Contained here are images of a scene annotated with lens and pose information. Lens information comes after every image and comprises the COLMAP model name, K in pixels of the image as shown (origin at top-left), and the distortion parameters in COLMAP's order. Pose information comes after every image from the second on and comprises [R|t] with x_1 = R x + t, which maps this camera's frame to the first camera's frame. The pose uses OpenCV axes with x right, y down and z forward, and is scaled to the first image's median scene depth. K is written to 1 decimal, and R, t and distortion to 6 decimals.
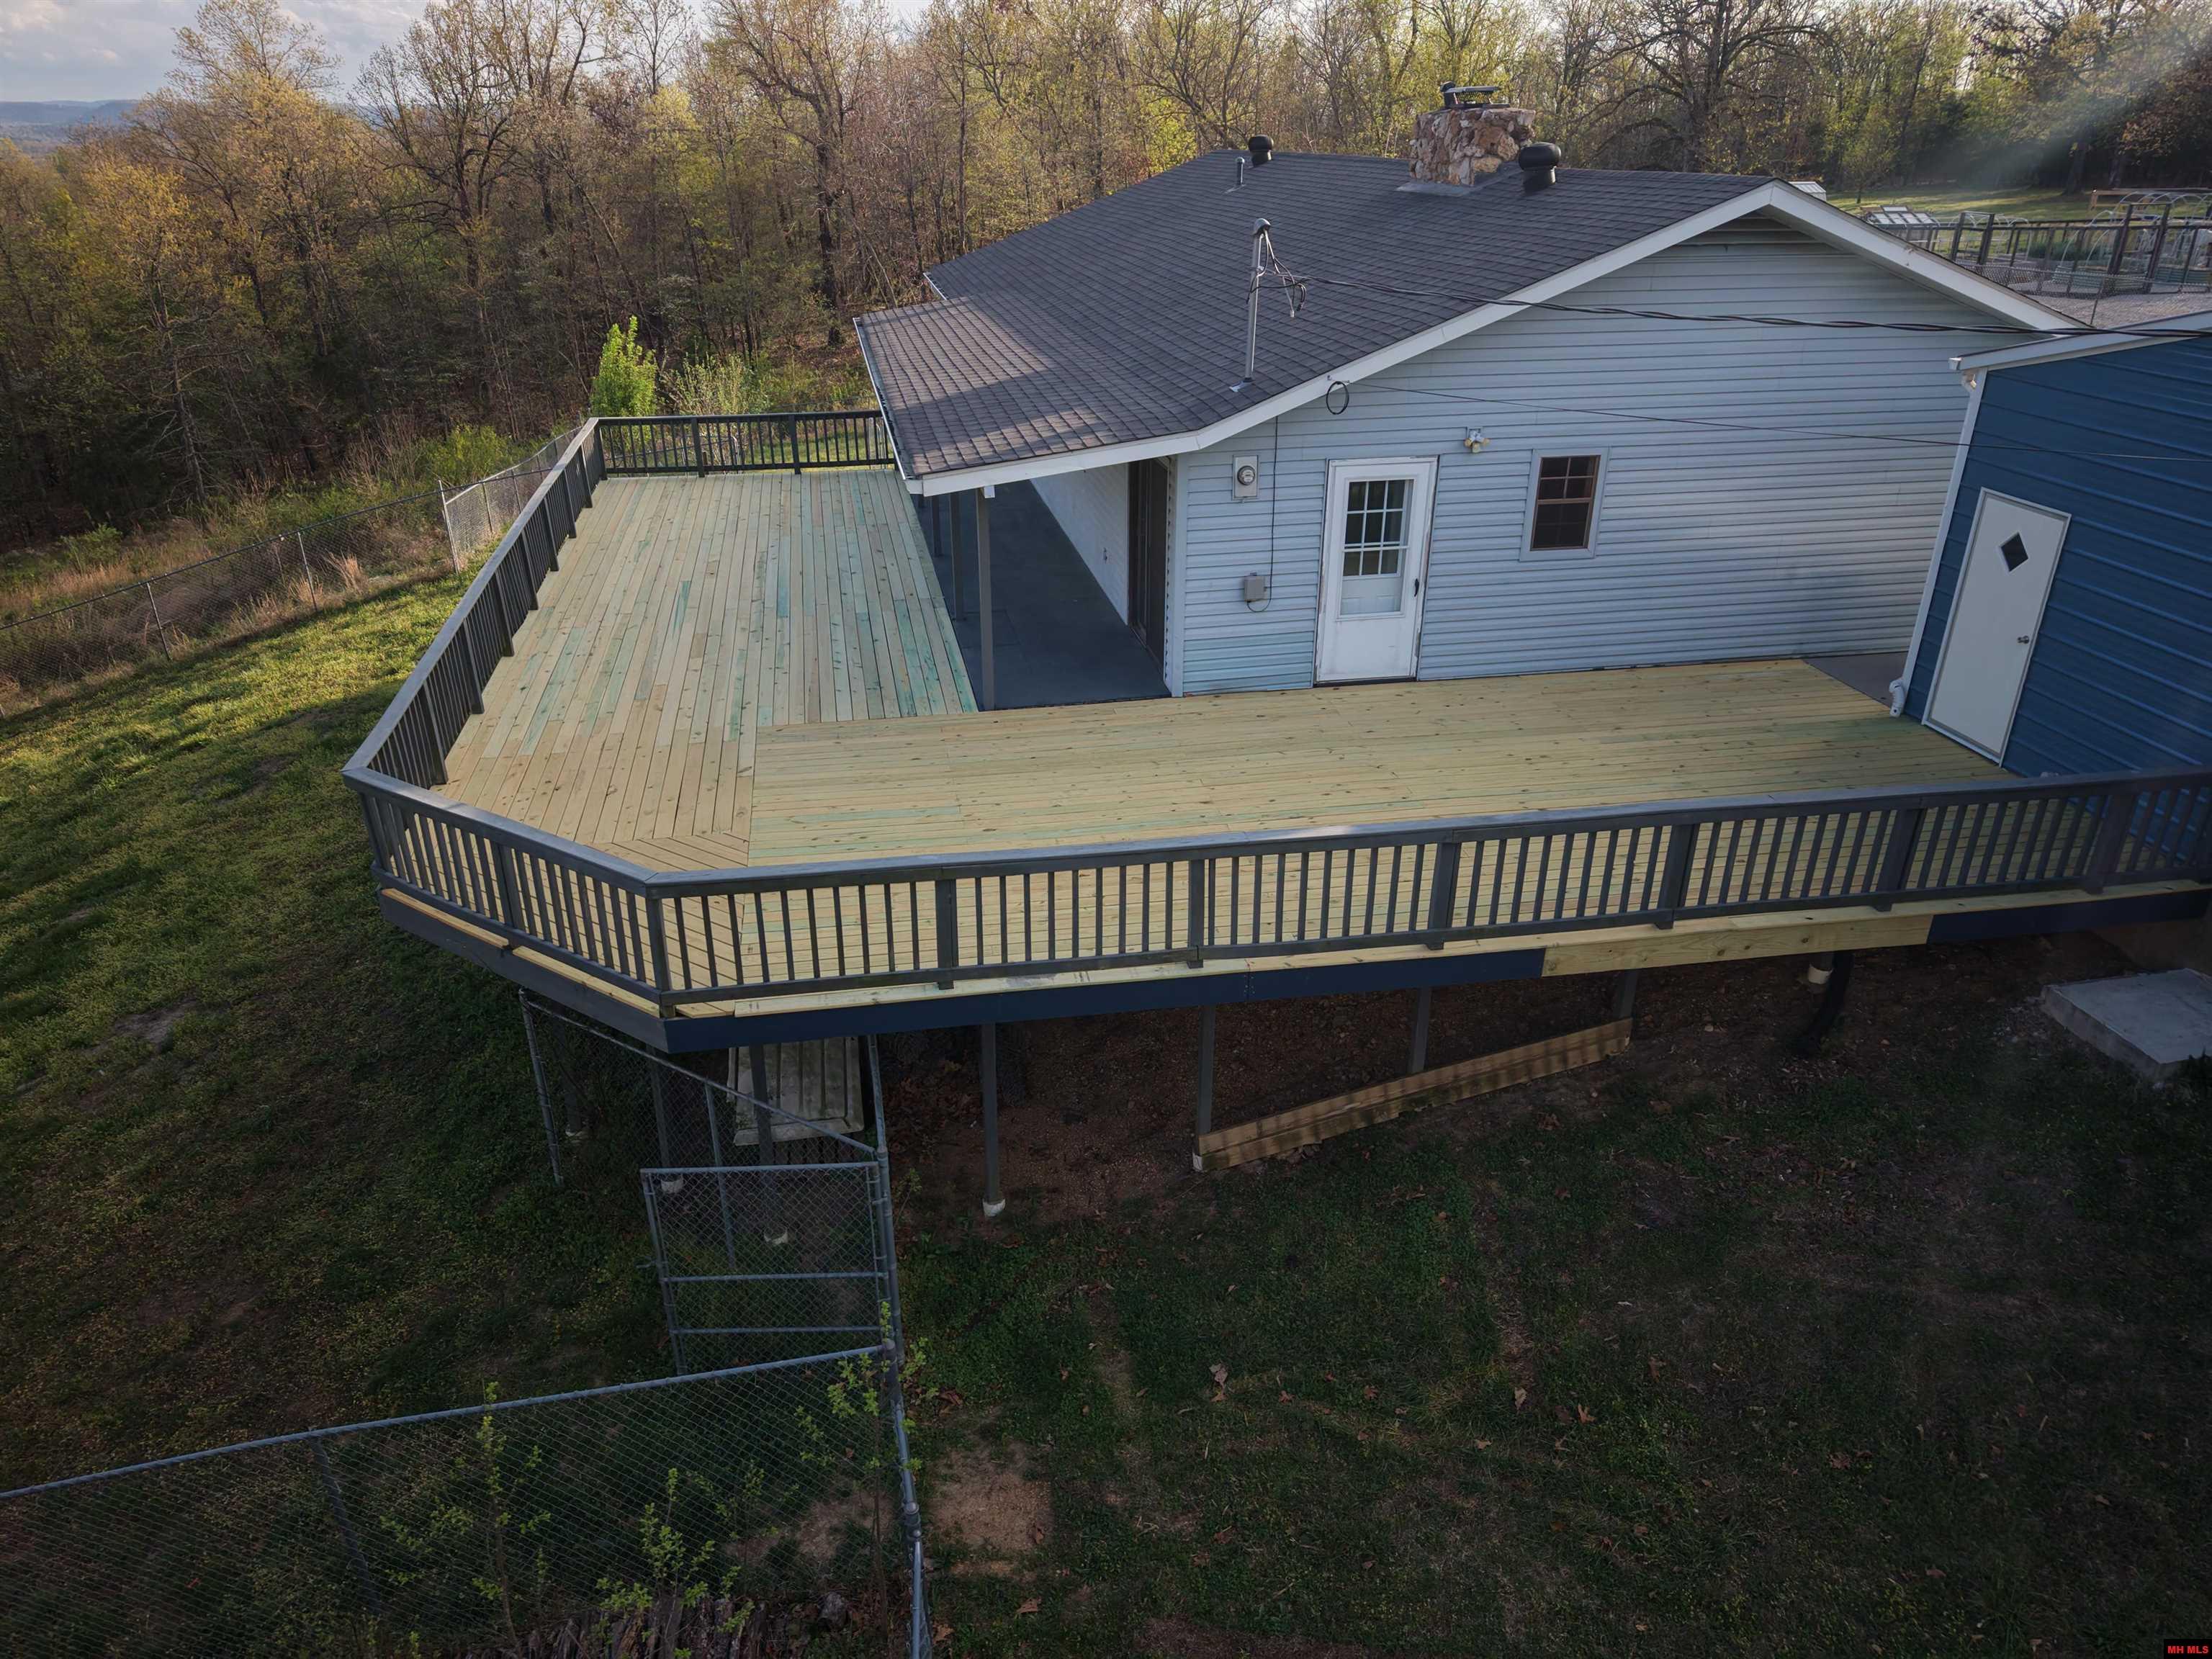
lens RADIAL K [[1469.4, 0, 1106.0], [0, 1469.4, 829.5], [0, 0, 1]] dist [0.065696, -0.112575]
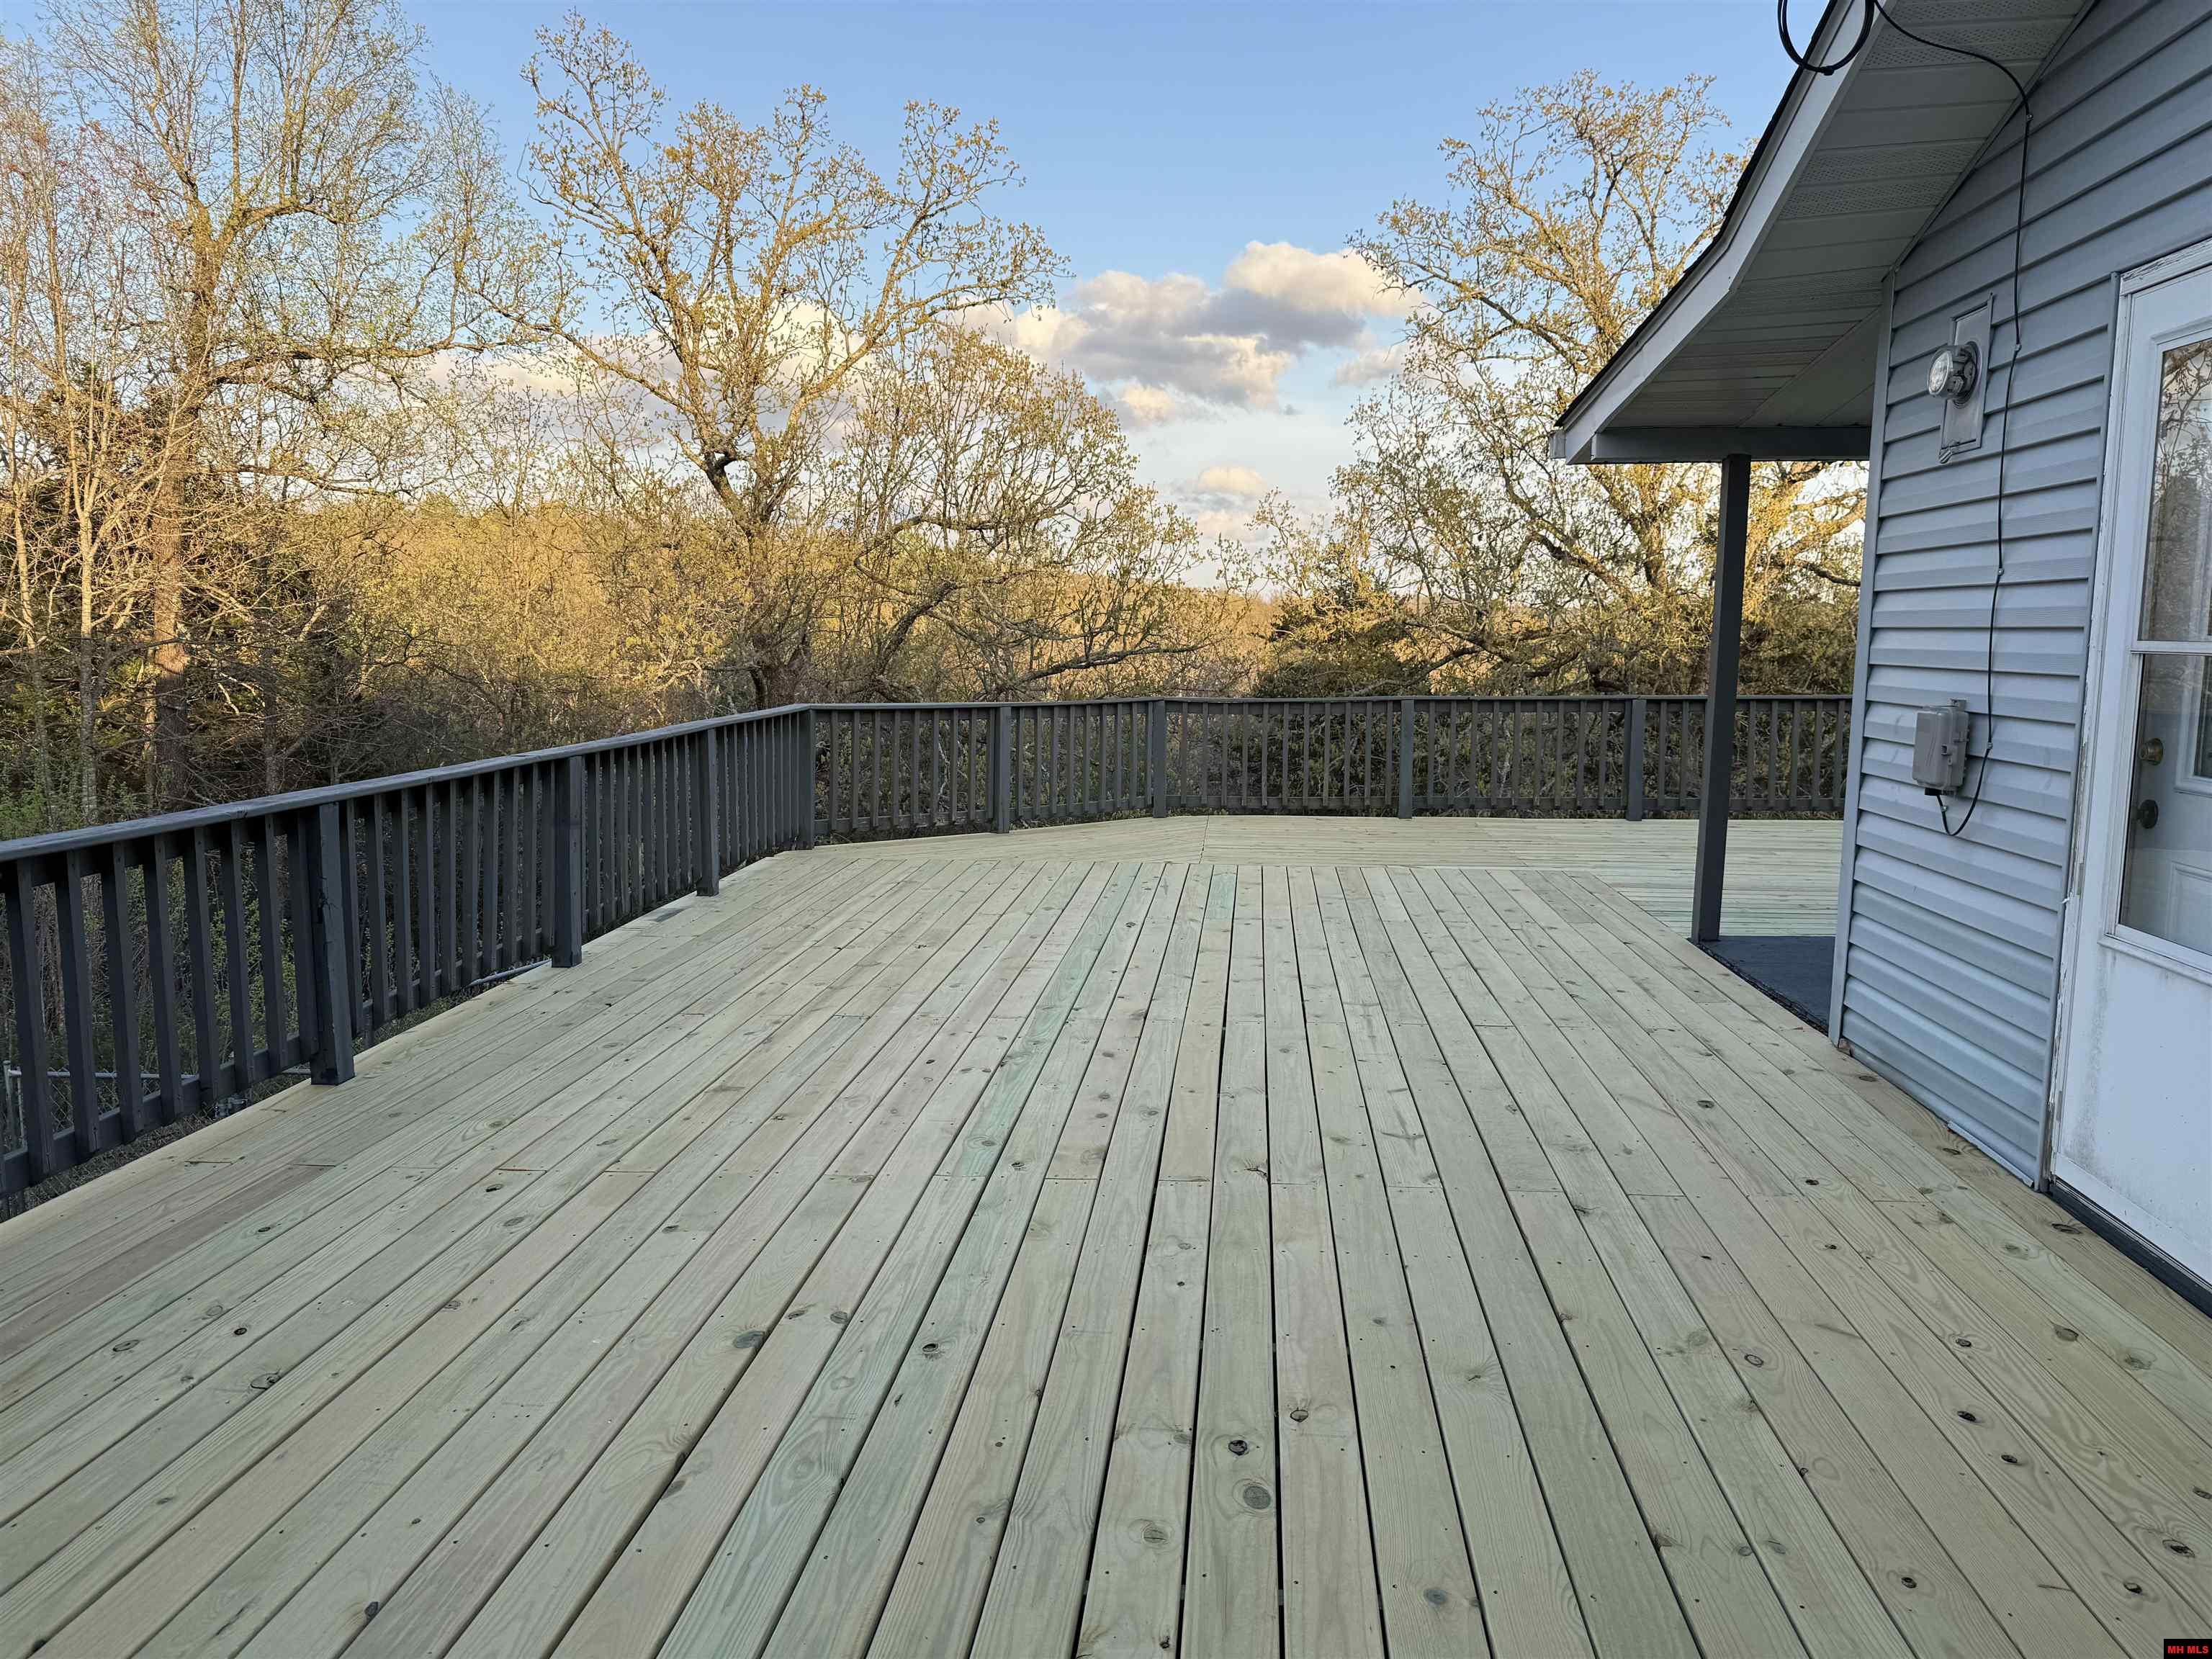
lens RADIAL K [[1527.4, 0, 1106.0], [0, 1527.4, 829.5], [0, 0, 1]] dist [0.163753, -0.341287]
pose [[-0.254624, 0.115158, -0.960159, 0.445568], [-0.423762, 0.879192, 0.217825, -0.144568], [0.869248, 0.462343, -0.175063, 0.907128]]
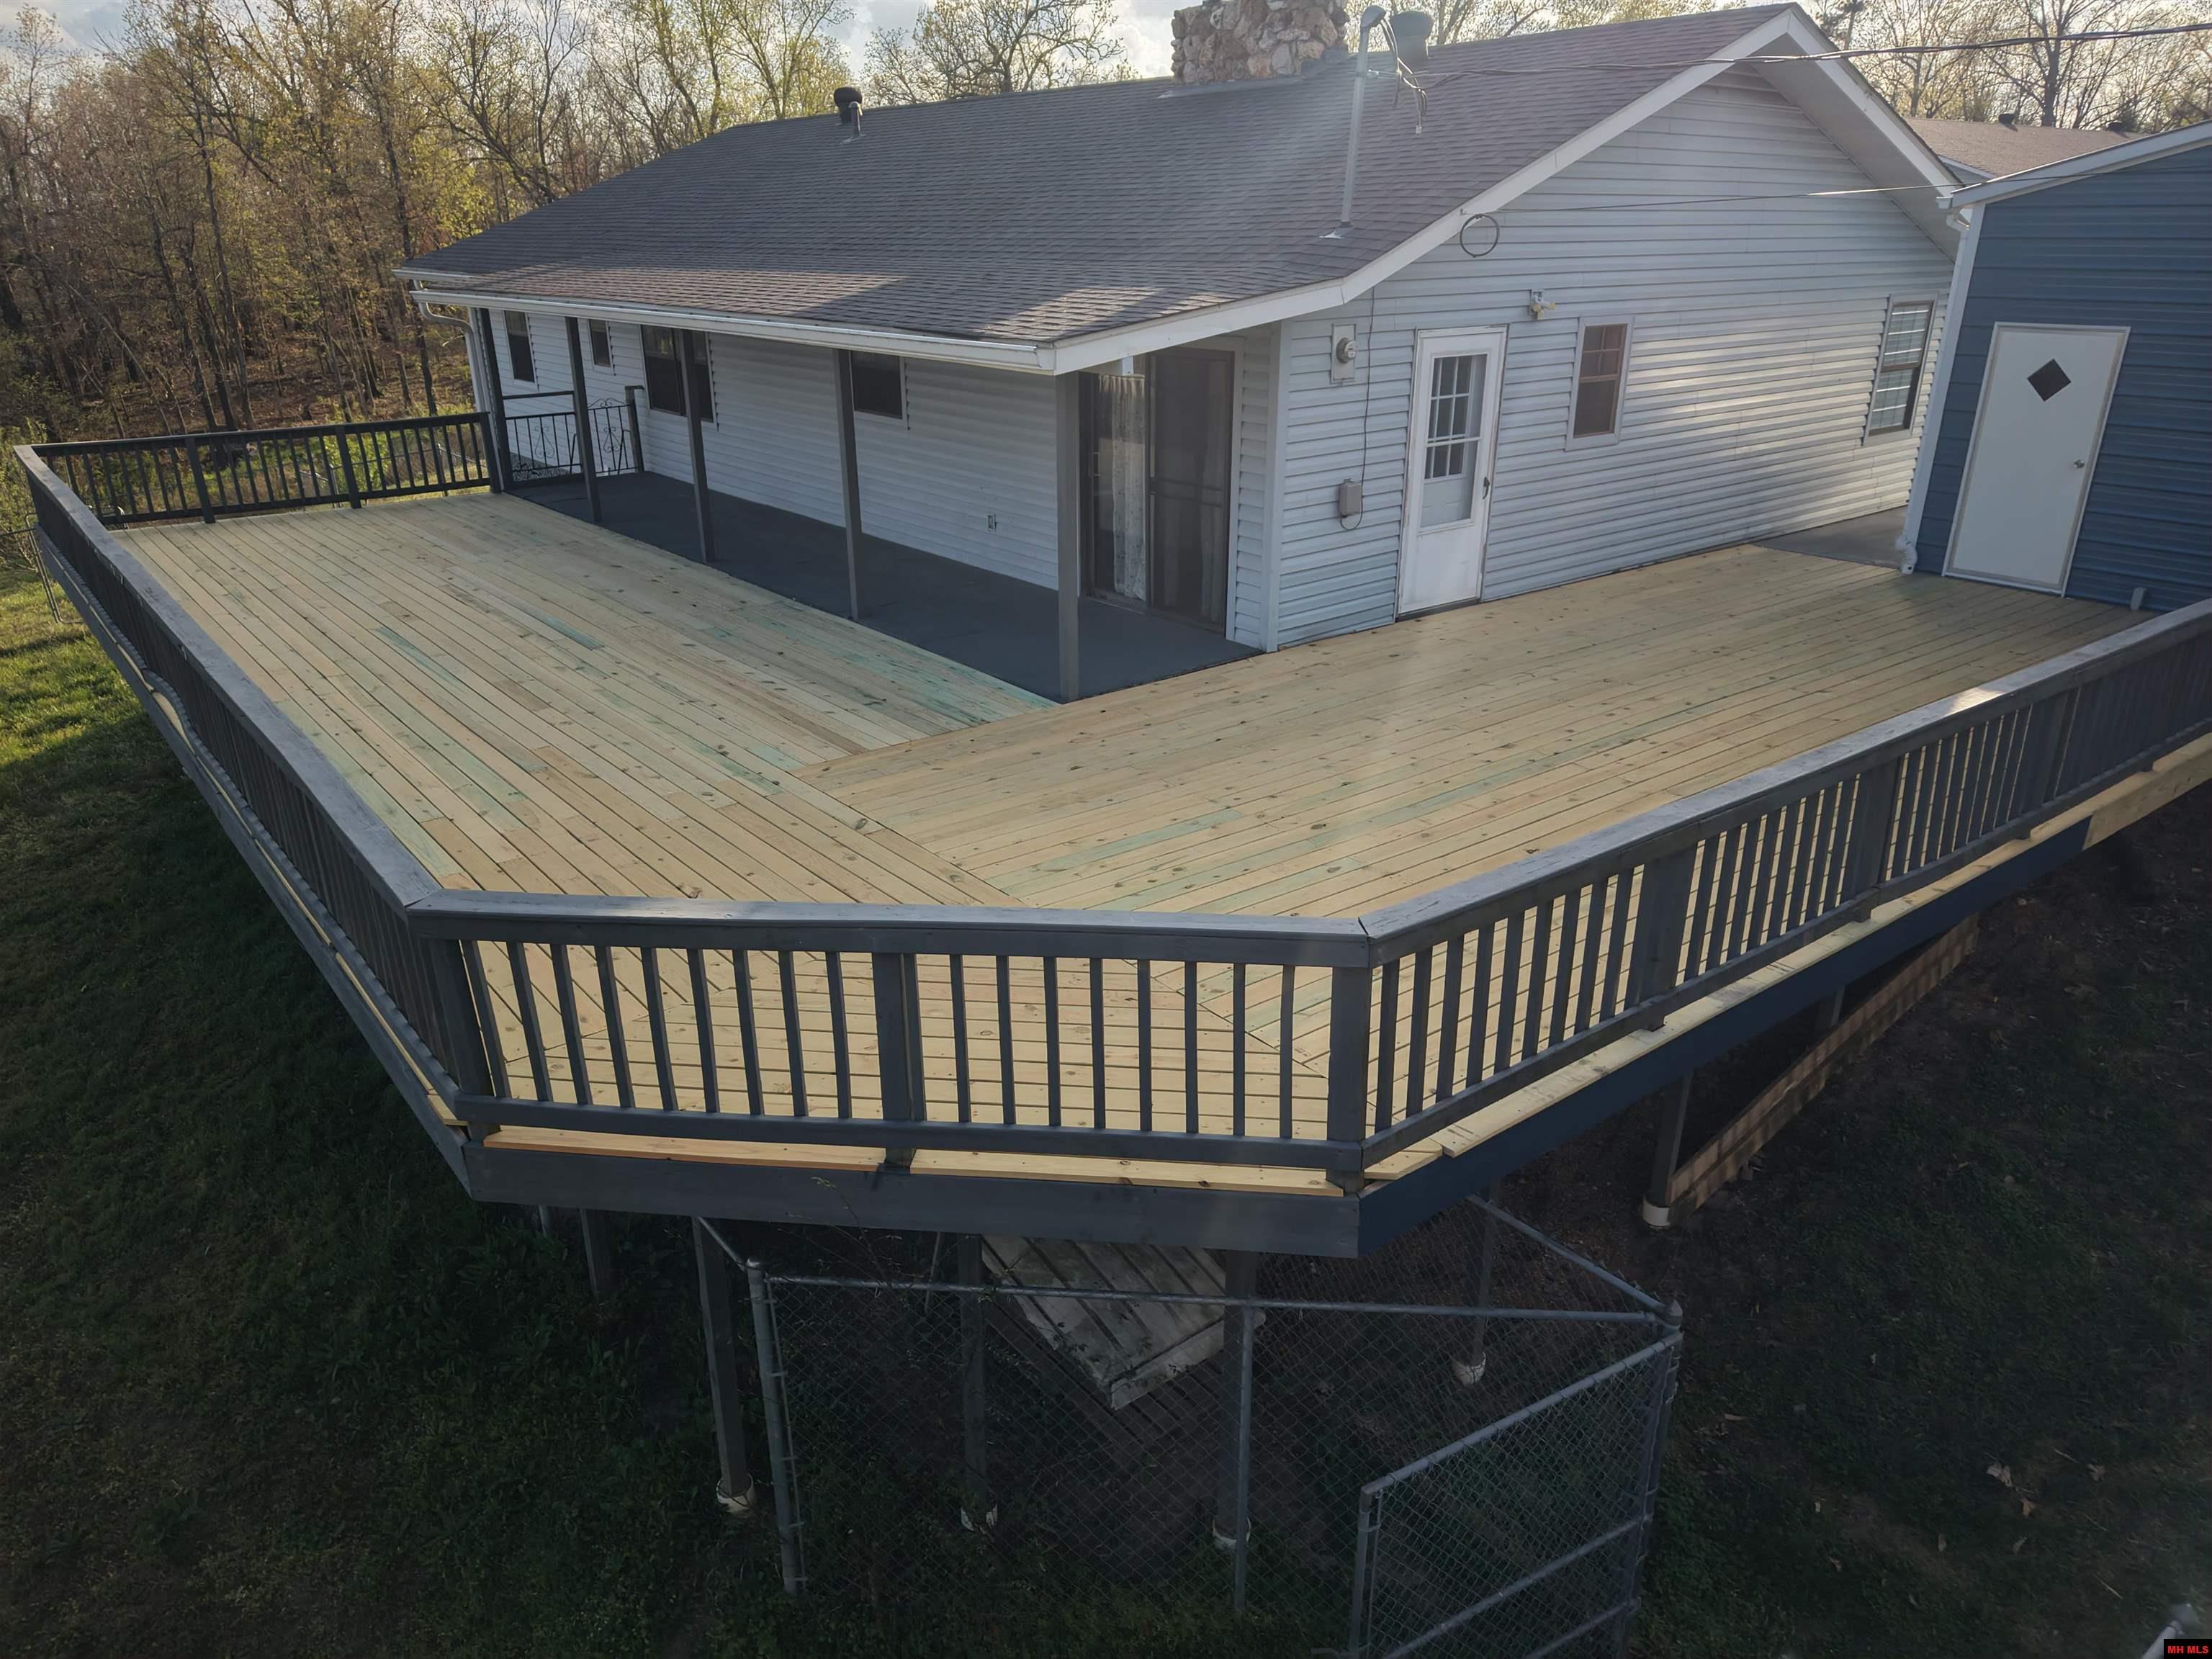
lens RADIAL K [[1486.5, 0, 1106.0], [0, 1486.5, 829.5], [0, 0, 1]] dist [0.006948, 0.001921]
pose [[0.884551, -0.179599, 0.430481, -0.384243], [0.203959, 0.978921, -0.010683, -0.009153], [-0.419488, 0.097250, 0.902536, 0.352525]]
